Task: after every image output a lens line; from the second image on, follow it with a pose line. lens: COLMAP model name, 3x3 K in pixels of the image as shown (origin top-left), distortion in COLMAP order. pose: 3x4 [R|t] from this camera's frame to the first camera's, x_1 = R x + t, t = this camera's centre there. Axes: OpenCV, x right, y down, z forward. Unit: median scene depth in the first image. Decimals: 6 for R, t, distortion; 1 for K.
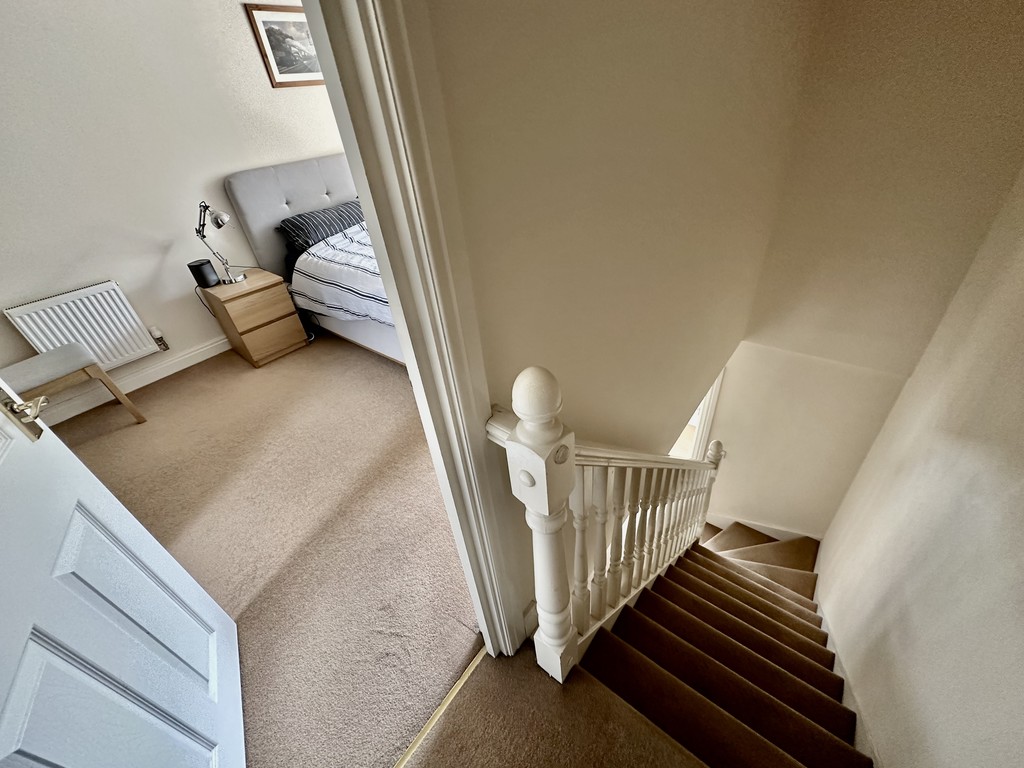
lens RADIAL K [[408.4, 0, 510.4], [0, 408.4, 382.4], [0, 0, 1]] dist [-0.002085, 0.000200]
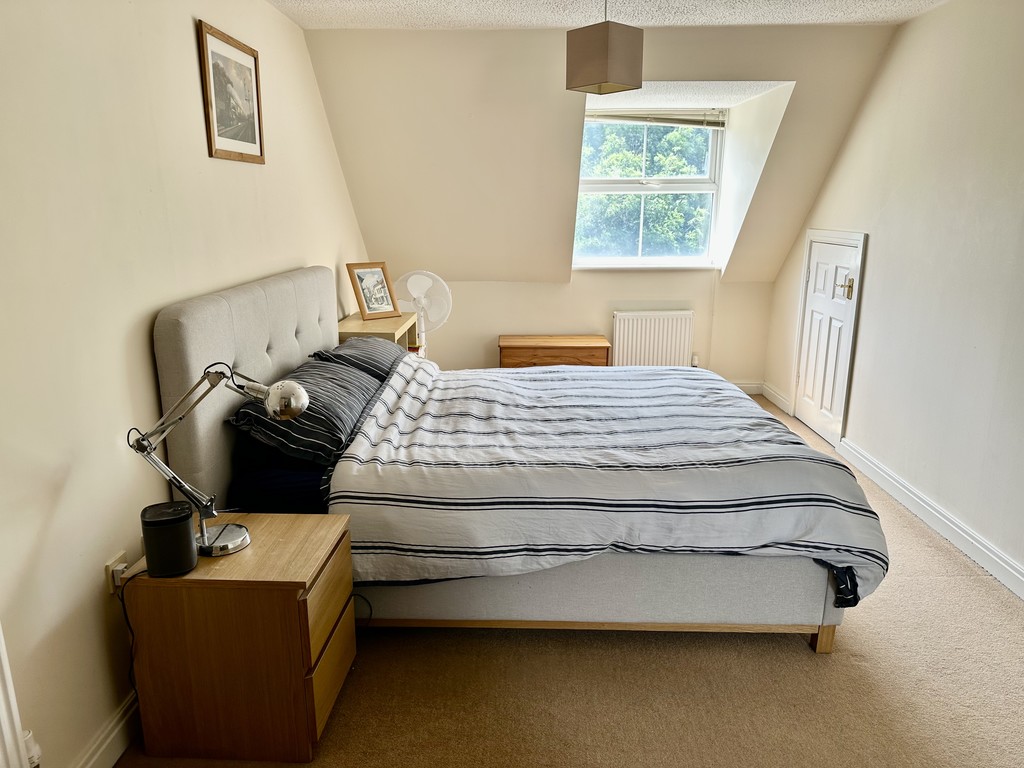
lens RADIAL K [[731.3, 0, 512.0], [0, 731.3, 384.0], [0, 0, 1]] dist [0.032866, -0.001482]
pose [[0.789199, -0.053705, 0.611785, -0.920643], [0.280956, 0.917385, -0.281900, -0.111673], [-0.546103, 0.394360, 0.739088, 0.250379]]
